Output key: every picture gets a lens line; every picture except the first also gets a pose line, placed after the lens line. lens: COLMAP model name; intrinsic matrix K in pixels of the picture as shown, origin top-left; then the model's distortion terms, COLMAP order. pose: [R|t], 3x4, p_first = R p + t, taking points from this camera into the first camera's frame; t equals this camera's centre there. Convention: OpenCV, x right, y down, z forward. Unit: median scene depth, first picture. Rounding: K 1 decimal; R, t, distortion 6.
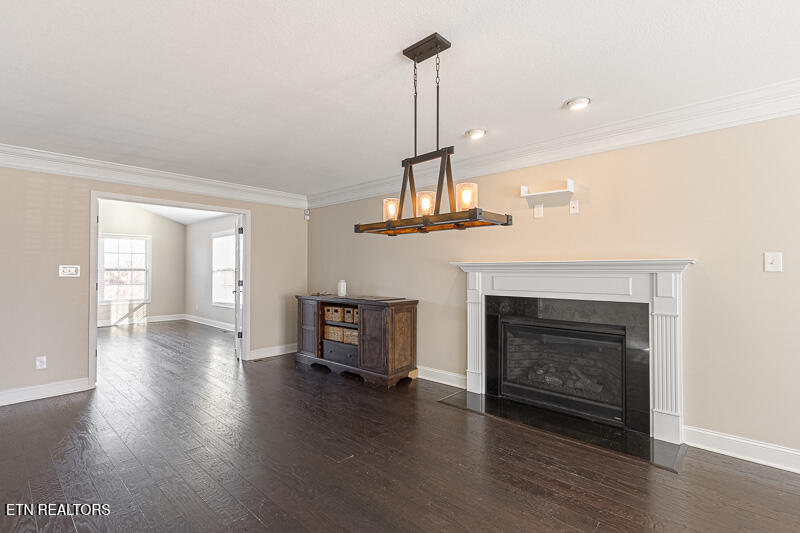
lens RADIAL K [[368.9, 0, 393.9], [0, 368.9, 264.3], [0, 0, 1]] dist [0.004105, 0.000726]
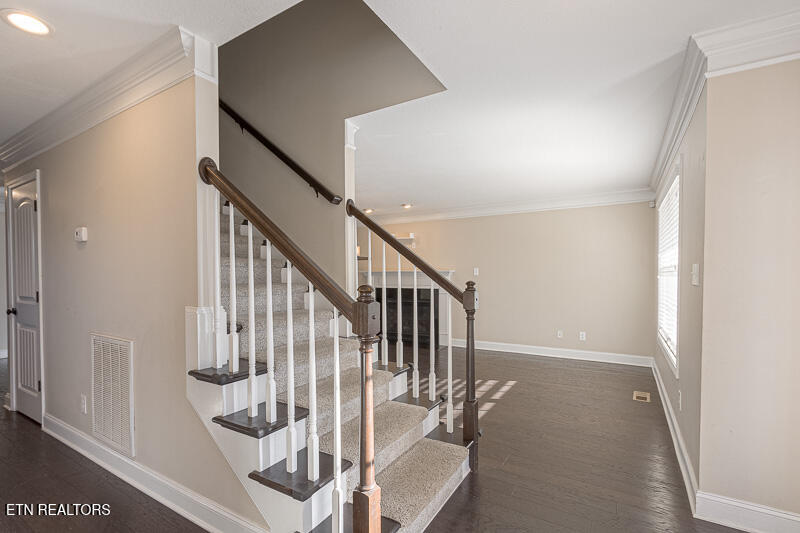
lens RADIAL K [[368.9, 0, 403.0], [0, 368.9, 272.3], [0, 0, 1]] dist [0.004105, 0.000726]
pose [[0.975076, -0.001018, 0.221869, -0.039482], [-0.002285, 0.999890, 0.014631, -0.023181], [-0.221860, -0.014773, 0.974967, -0.861350]]
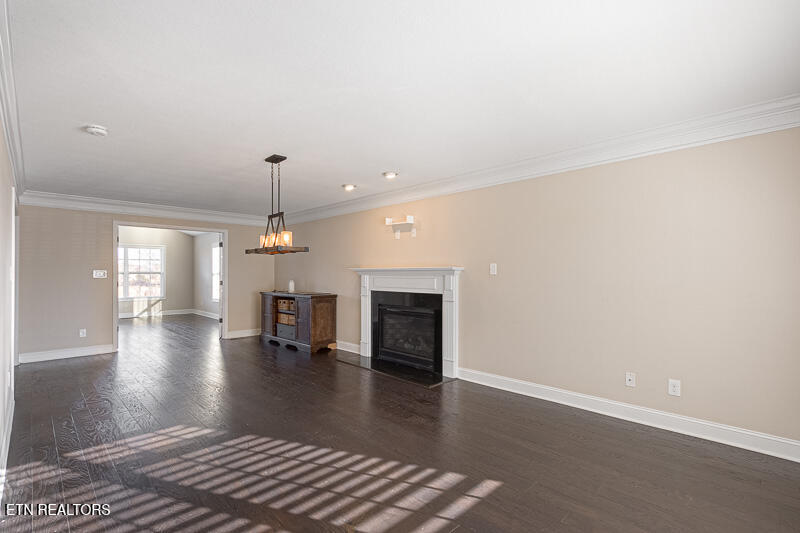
lens RADIAL K [[368.9, 0, 402.3], [0, 368.9, 273.7], [0, 0, 1]] dist [0.004105, 0.000726]
pose [[0.999148, -0.000506, -0.041262, 0.399318], [0.001250, 0.999837, 0.017994, -0.009602], [0.041246, -0.018031, 0.998986, -0.435834]]
